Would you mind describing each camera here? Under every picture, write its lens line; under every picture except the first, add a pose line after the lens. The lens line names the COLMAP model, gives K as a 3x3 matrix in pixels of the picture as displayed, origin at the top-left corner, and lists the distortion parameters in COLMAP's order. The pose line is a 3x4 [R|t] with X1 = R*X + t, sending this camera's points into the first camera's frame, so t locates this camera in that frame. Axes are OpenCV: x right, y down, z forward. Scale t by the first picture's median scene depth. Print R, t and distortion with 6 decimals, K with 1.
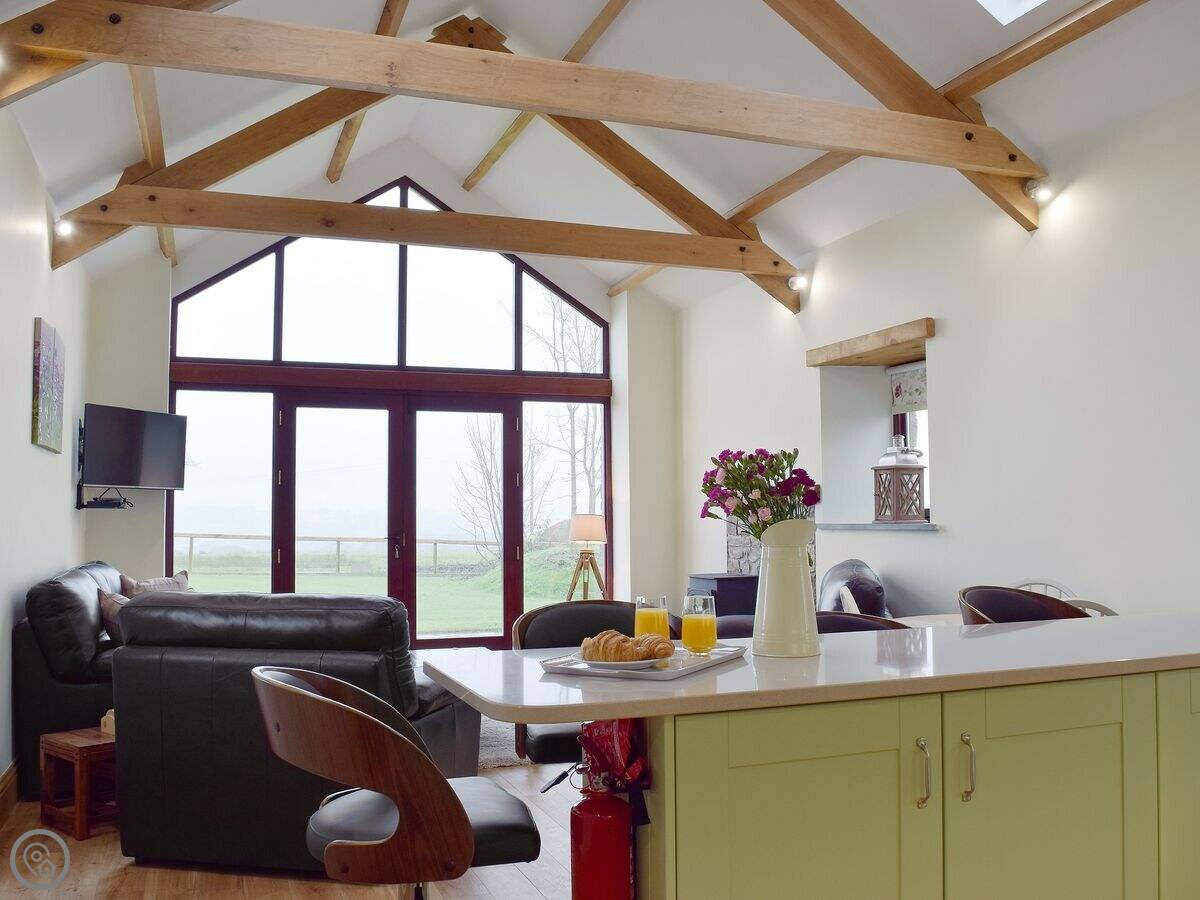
lens RADIAL K [[1145.5, 0, 600.0], [0, 1145.5, 450.0], [0, 0, 1]] dist [0.041922, -0.306173]
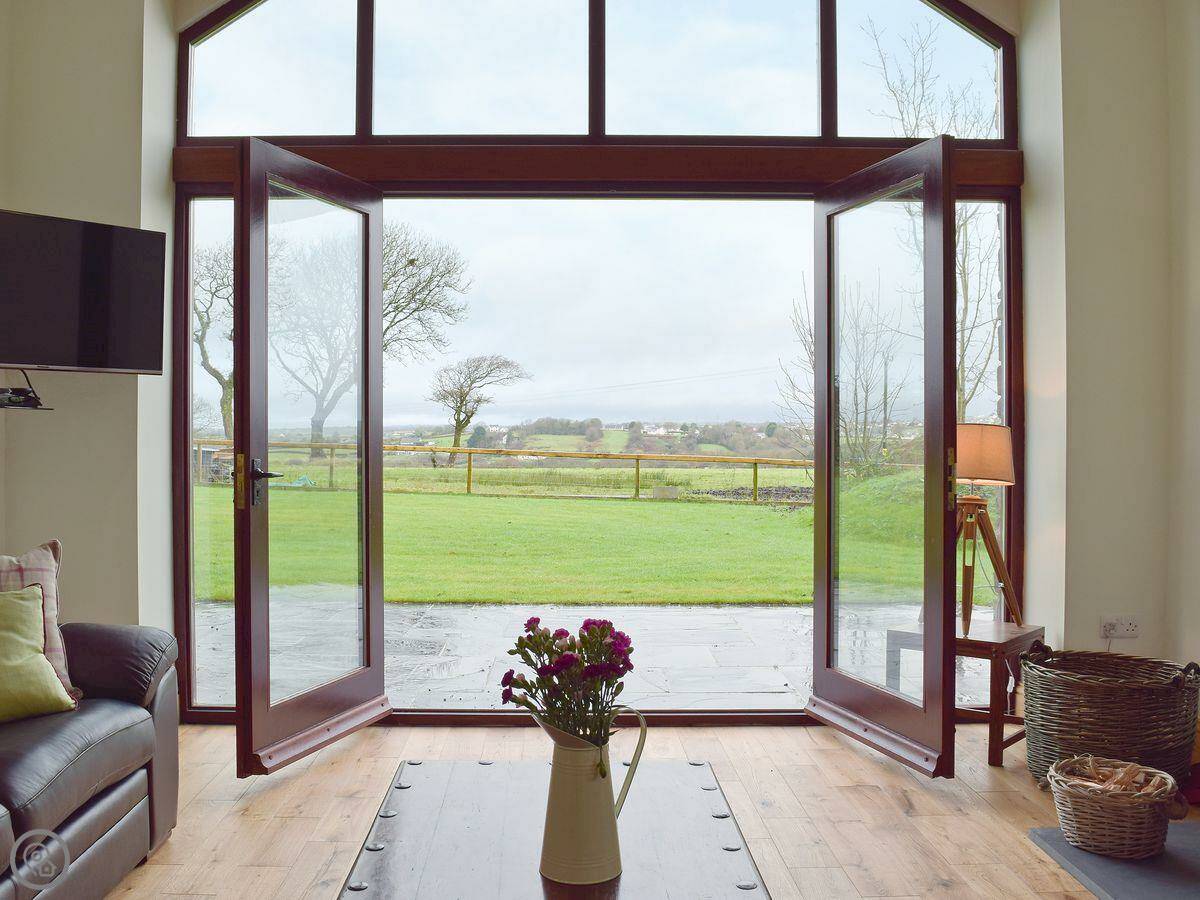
lens RADIAL K [[1145.5, 0, 600.0], [0, 1145.5, 450.0], [0, 0, 1]] dist [0.041922, -0.306173]
pose [[0.954475, 0.009449, -0.298141, -0.018026], [0.012586, 0.997332, 0.071902, 0.031928], [0.298025, -0.072382, 0.951810, 0.526835]]
